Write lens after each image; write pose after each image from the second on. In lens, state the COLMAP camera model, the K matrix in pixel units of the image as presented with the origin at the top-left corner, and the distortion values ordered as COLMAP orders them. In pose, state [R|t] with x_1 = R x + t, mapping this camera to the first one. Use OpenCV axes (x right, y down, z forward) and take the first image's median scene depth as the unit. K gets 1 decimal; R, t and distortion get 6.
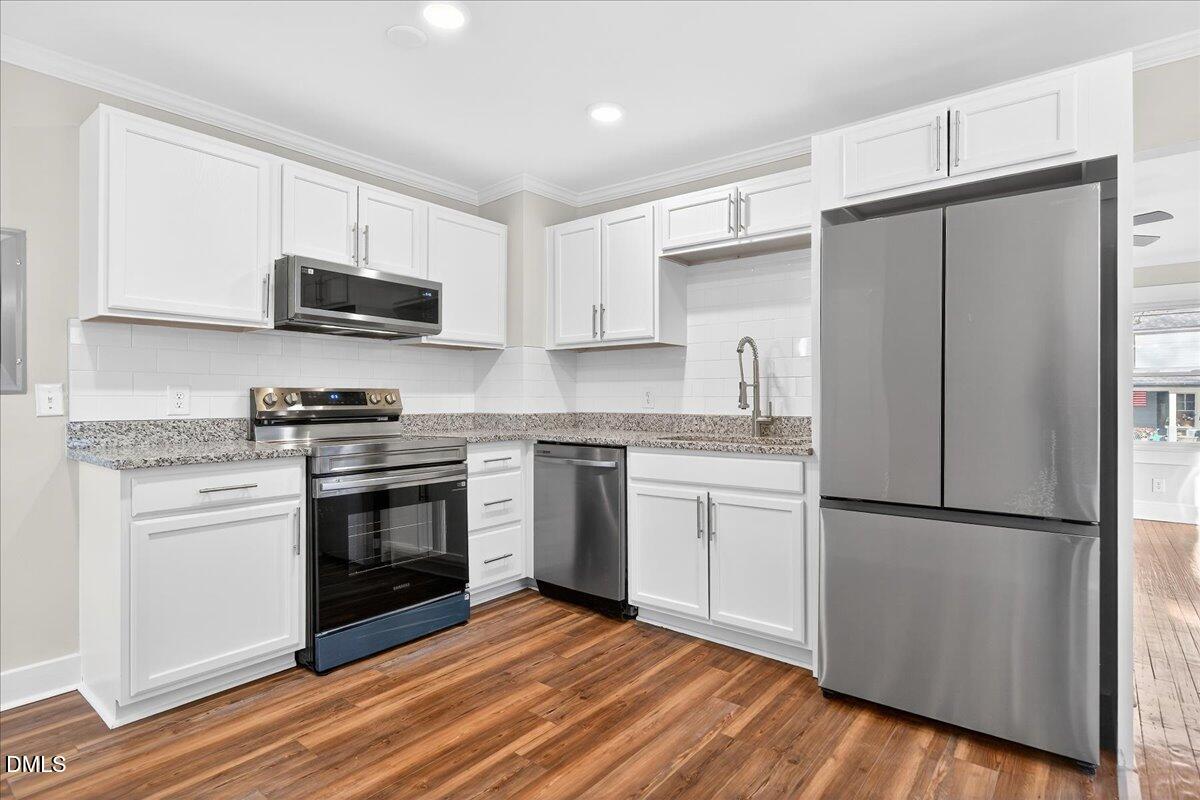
lens RADIAL K [[609.6, 0, 600.0], [0, 609.6, 400.0], [0, 0, 1]] dist [0.001312, 0.000356]
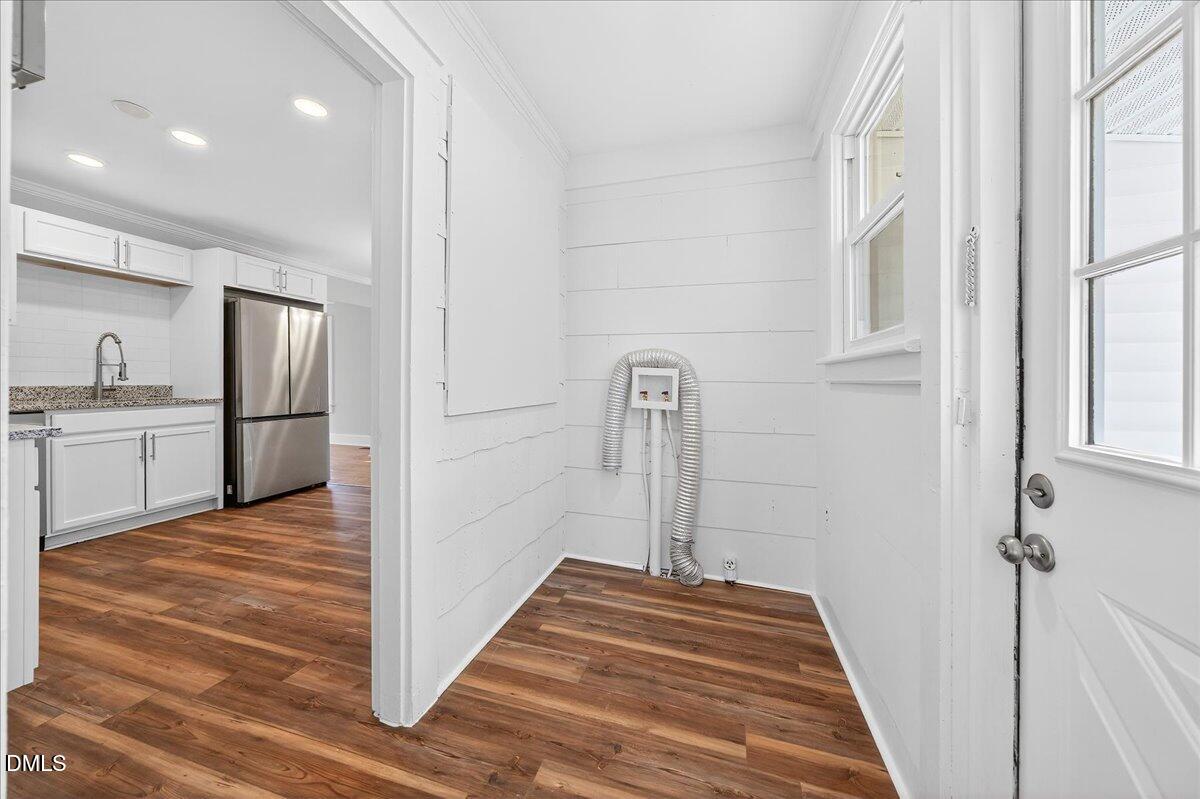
lens RADIAL K [[407.9, 0, 604.2], [0, 407.9, 394.6], [0, 0, 1]] dist [-0.015312, 0.000108]
pose [[-0.392398, -0.028235, 0.919362, -1.719350], [-0.000589, 0.999536, 0.030447, 0.028552], [-0.919795, 0.011406, -0.392232, 0.409548]]
